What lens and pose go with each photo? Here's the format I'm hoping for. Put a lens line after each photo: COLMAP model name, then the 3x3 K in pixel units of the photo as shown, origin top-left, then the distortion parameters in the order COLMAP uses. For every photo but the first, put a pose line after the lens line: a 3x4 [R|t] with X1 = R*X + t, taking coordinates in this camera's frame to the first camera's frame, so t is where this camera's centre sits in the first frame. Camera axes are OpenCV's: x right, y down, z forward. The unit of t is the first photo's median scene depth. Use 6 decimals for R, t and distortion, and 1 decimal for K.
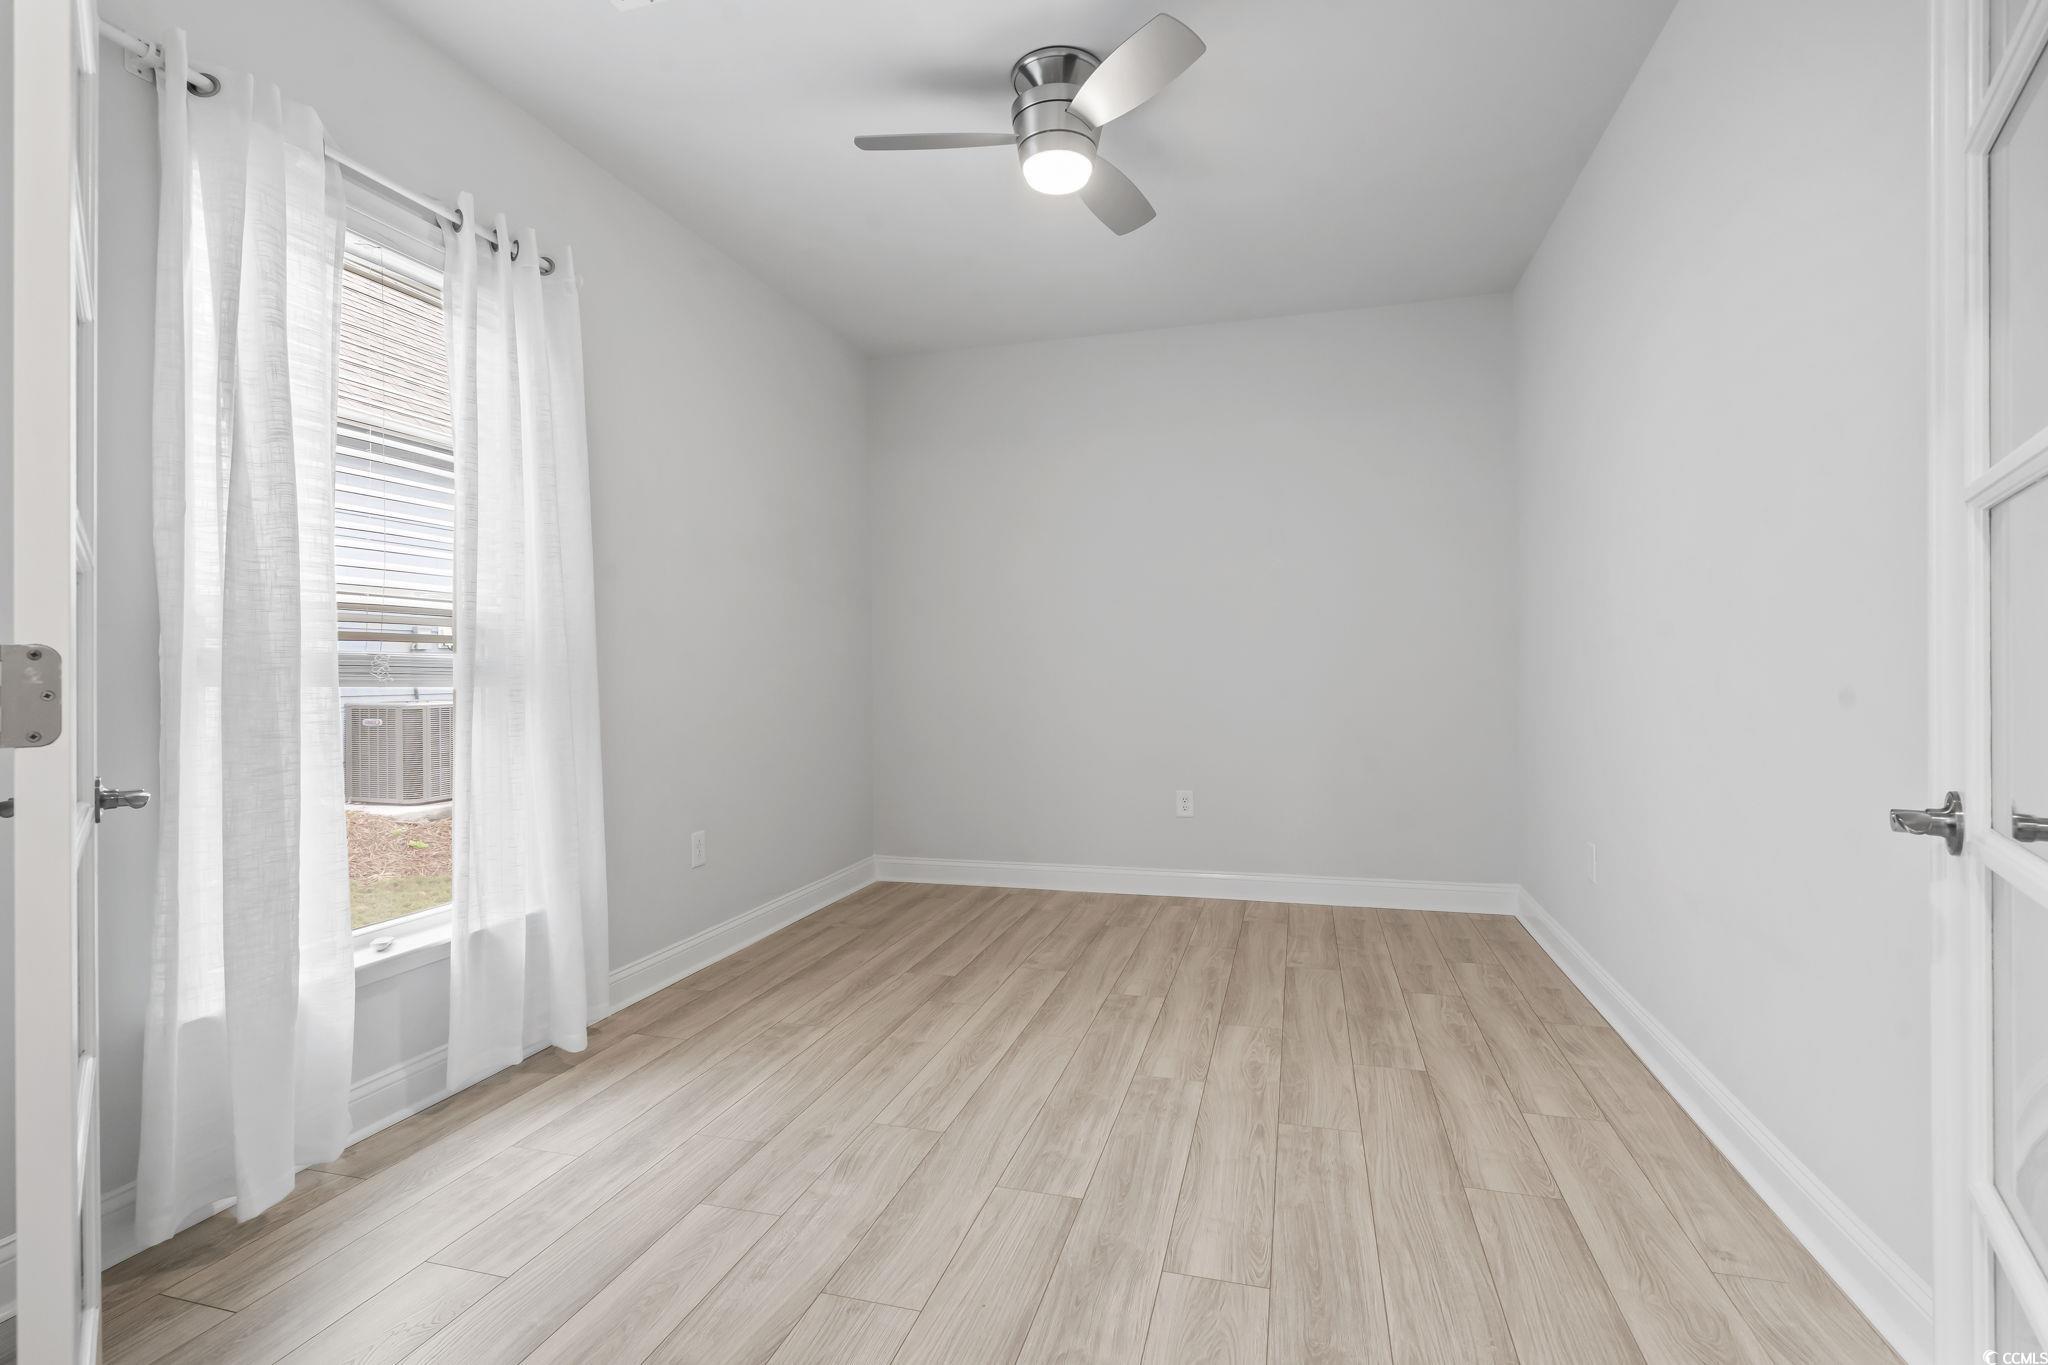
lens RADIAL K [[981.0, 0, 1020.7], [0, 981.0, 676.0], [0, 0, 1]] dist [0.001780, 0.000122]
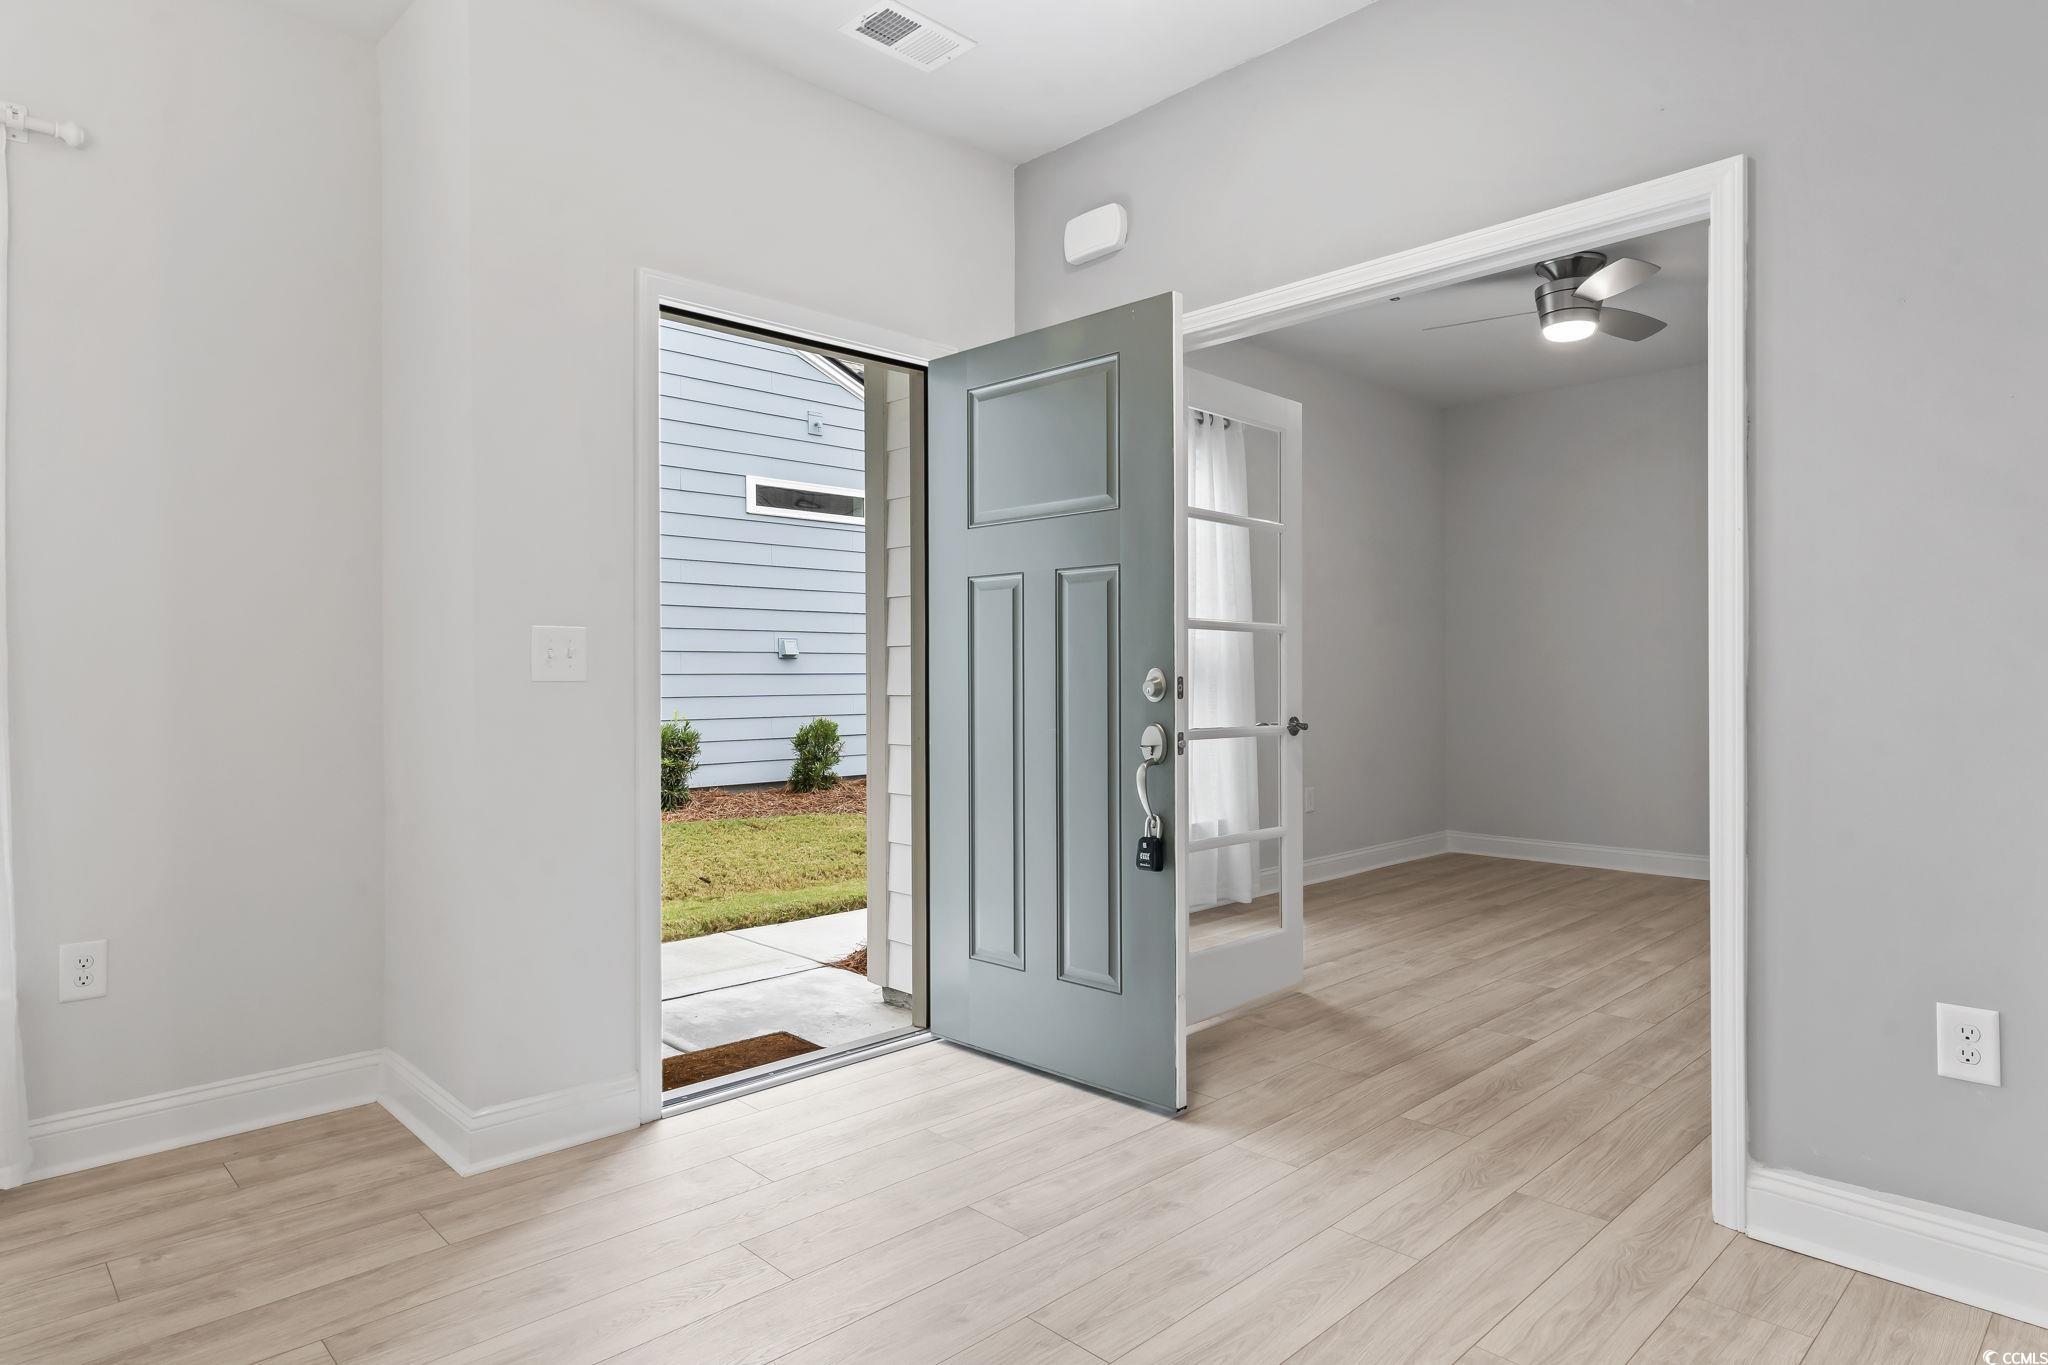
lens RADIAL K [[1156.8, 0, 1019.2], [0, 1156.8, 677.3], [0, 0, 1]] dist [0.004448, 0.000650]
pose [[0.866813, 0.006508, -0.498591, 0.187202], [-0.005506, 0.999979, 0.003482, -0.003672], [0.498603, -0.000273, 0.866831, -0.884081]]
